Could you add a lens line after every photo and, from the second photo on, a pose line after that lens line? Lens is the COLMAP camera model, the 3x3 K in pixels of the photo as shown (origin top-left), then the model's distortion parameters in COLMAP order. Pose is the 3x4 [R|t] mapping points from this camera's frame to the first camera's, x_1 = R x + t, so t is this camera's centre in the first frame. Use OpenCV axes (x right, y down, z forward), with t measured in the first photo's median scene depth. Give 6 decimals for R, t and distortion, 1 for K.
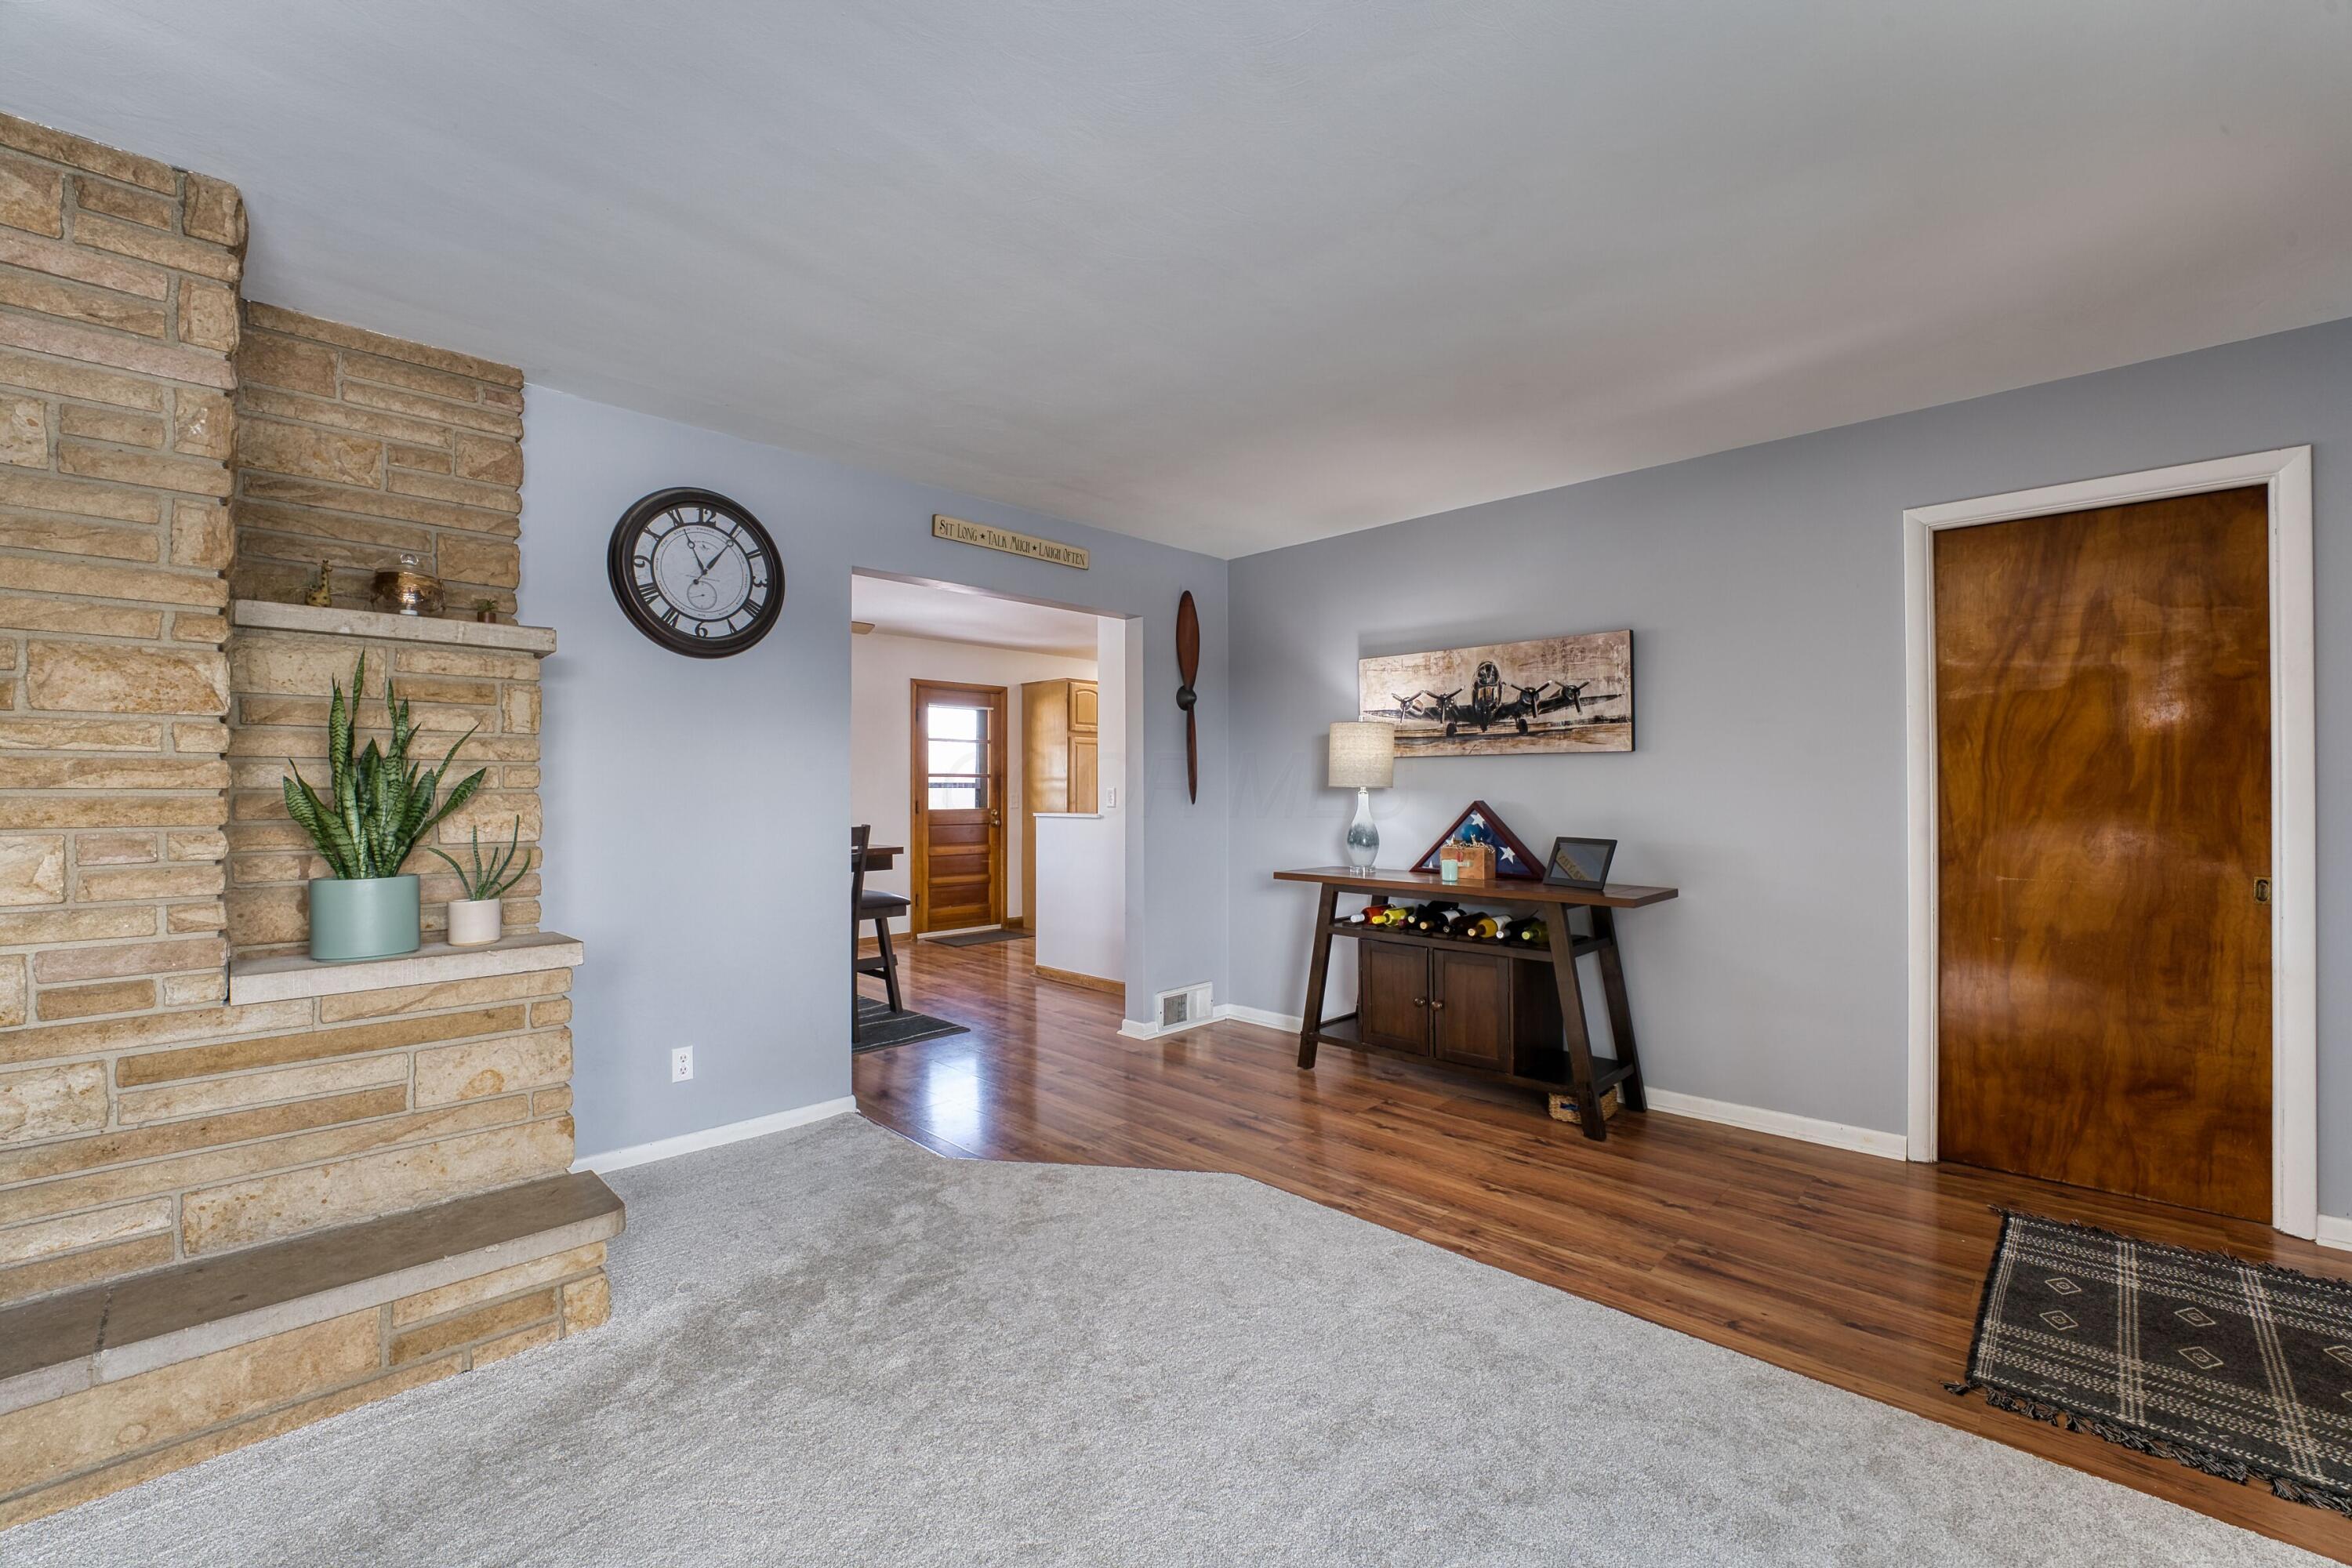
lens RADIAL K [[960.4, 0, 1176.0], [0, 960.4, 784.0], [0, 0, 1]] dist [0.000326, 0.000022]
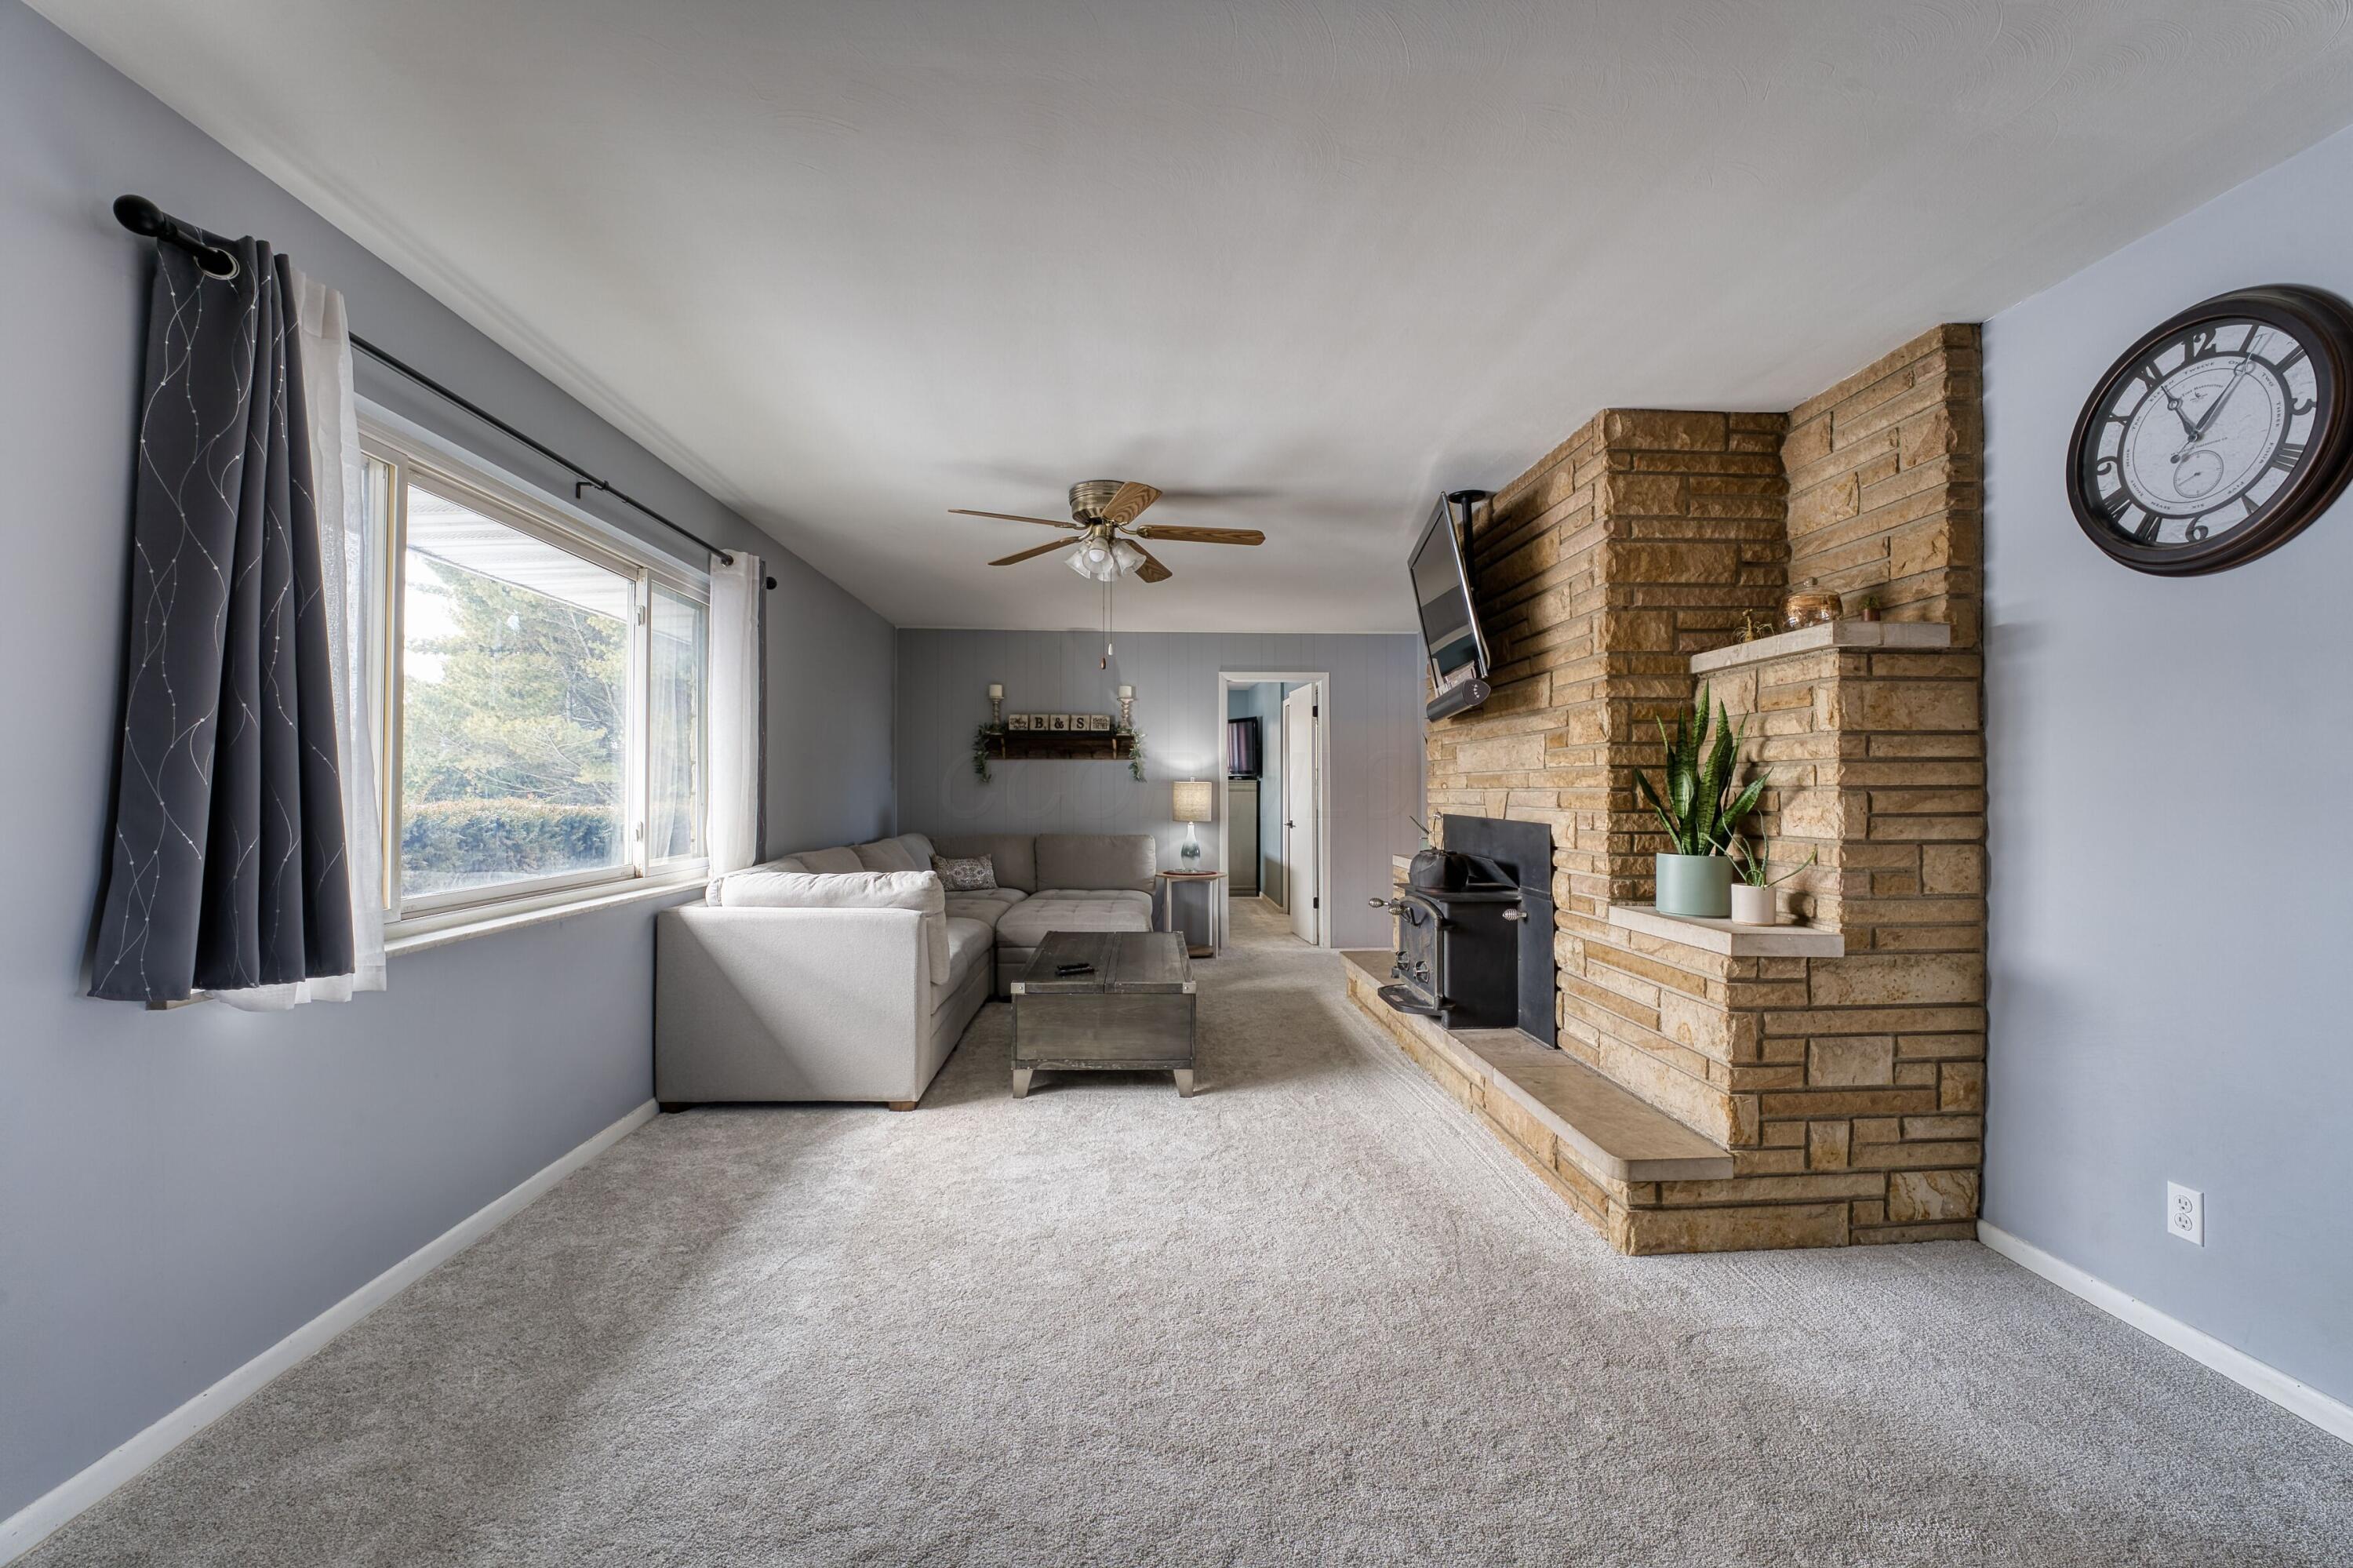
lens RADIAL K [[960.8, 0, 1176.5], [0, 960.8, 784.0], [0, 0, 1]] dist [0.000326, 0.000022]
pose [[-0.660048, -0.009072, -0.751169, 0.423358], [0.002254, 0.999899, -0.014057, 0.012555], [0.751220, -0.010971, -0.659961, 0.936574]]
